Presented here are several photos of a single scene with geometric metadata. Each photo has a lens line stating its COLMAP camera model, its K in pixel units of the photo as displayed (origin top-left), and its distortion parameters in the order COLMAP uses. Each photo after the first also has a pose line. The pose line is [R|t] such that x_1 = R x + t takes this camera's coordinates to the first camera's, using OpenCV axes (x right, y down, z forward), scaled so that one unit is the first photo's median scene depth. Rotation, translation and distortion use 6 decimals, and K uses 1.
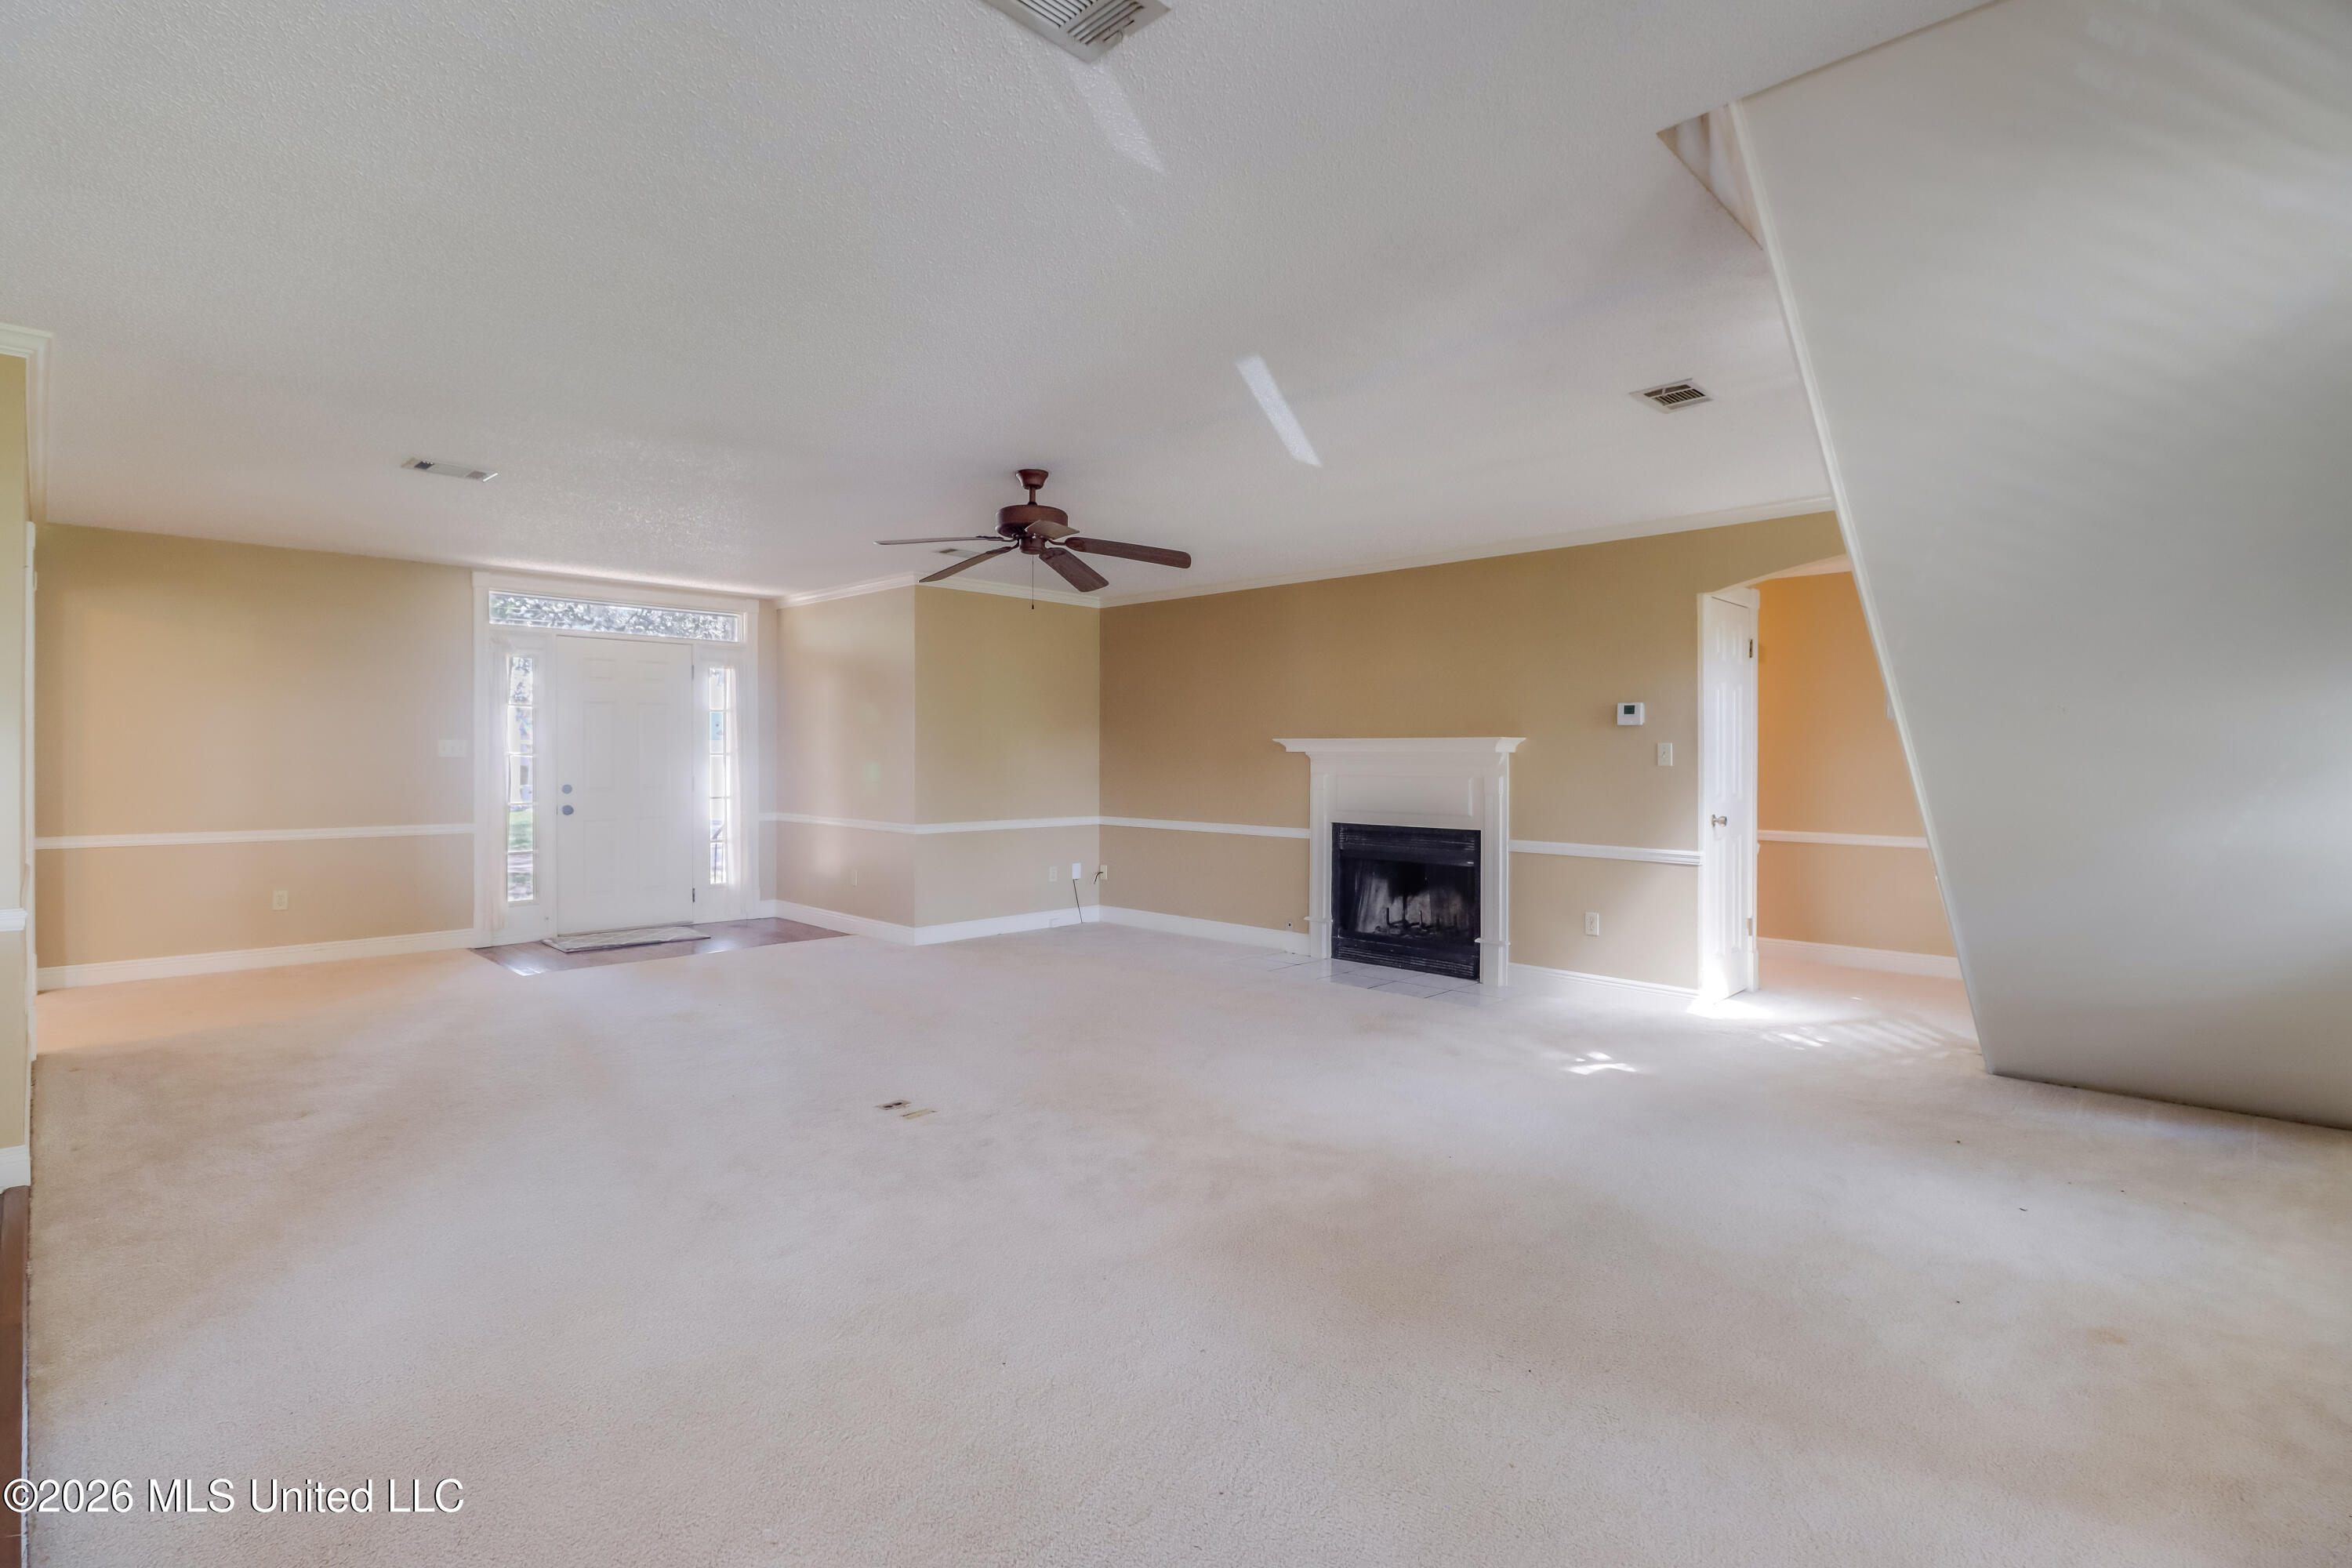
lens RADIAL K [[1102.5, 0, 1176.6], [0, 1102.5, 754.4], [0, 0, 1]] dist [0.000175, -0.008337]
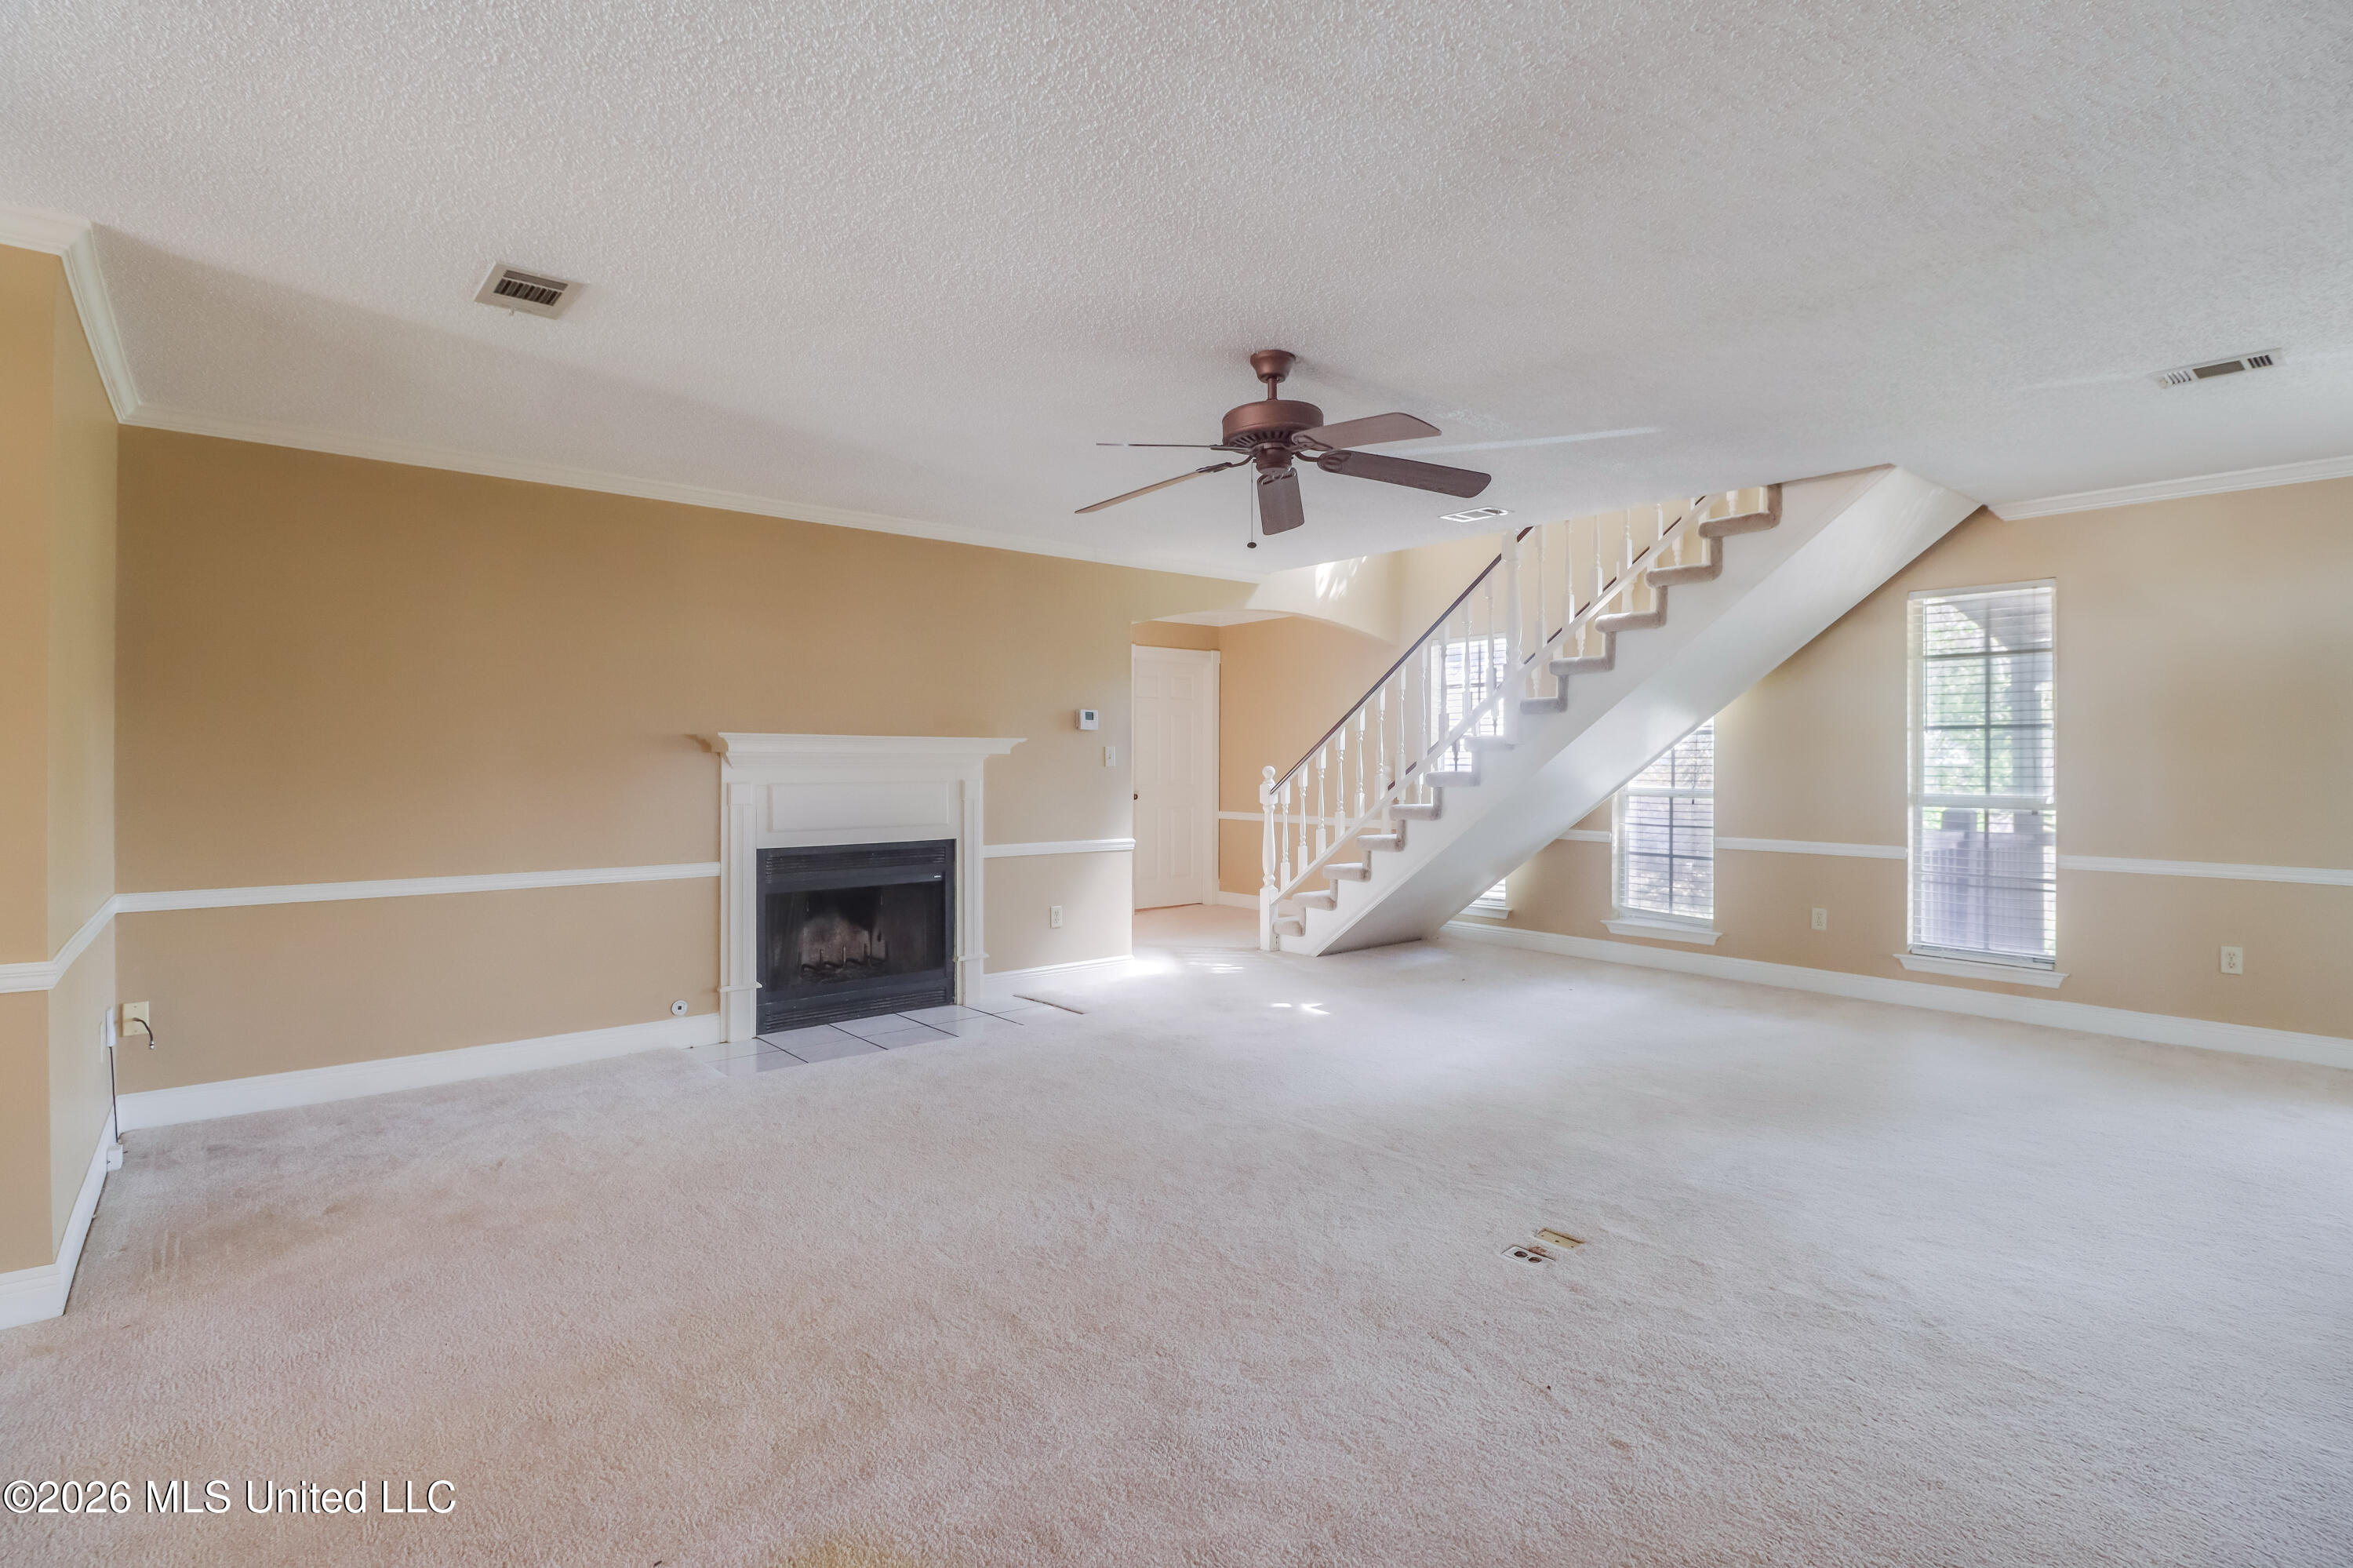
lens RADIAL K [[1103.0, 0, 1177.1], [0, 1103.0, 754.4], [0, 0, 1]] dist [0.000175, -0.008337]
pose [[0.116803, 0.003116, 0.993150, -0.608214], [-0.000797, 0.999995, -0.003044, 0.001209], [-0.993155, -0.000436, 0.116805, 0.705800]]
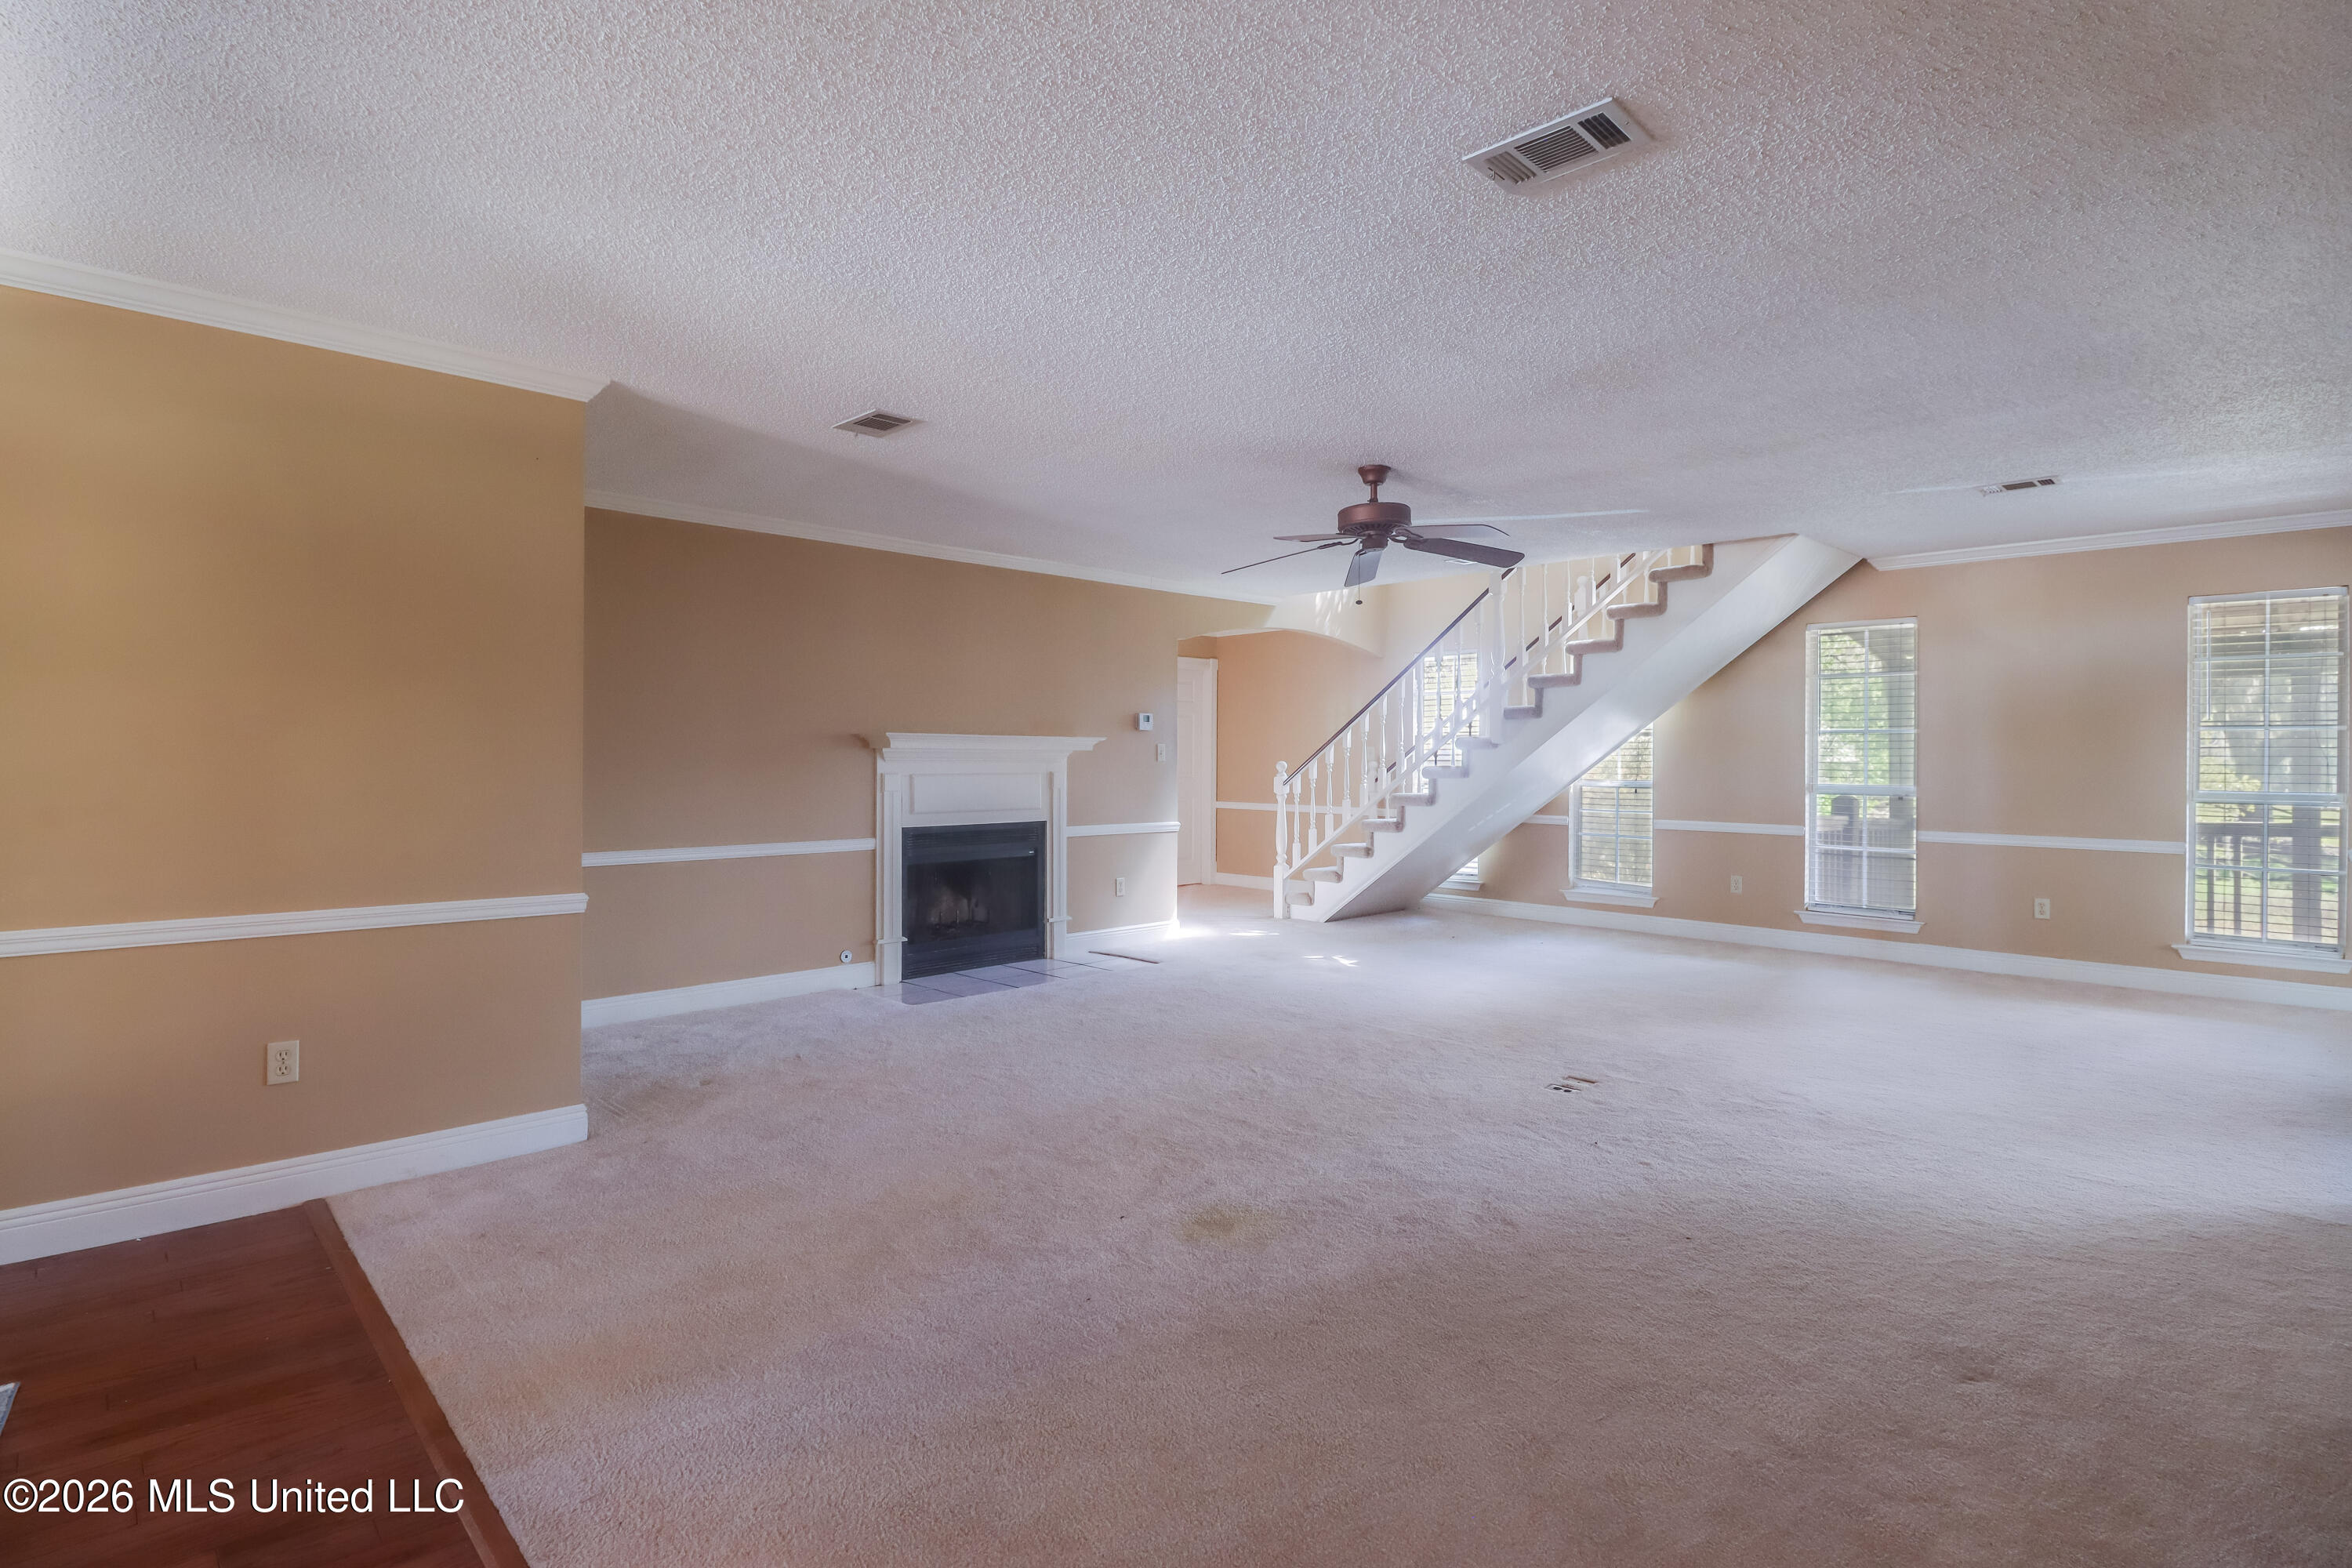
lens RADIAL K [[1118.4, 0, 1168.4], [0, 1118.4, 753.7], [0, 0, 1]] dist [0.000554, -0.000250]
pose [[0.046006, 0.000469, 0.998941, -0.828738], [-0.003572, 0.999994, -0.000305, 0.001485], [-0.998935, -0.003554, 0.046007, 0.821713]]
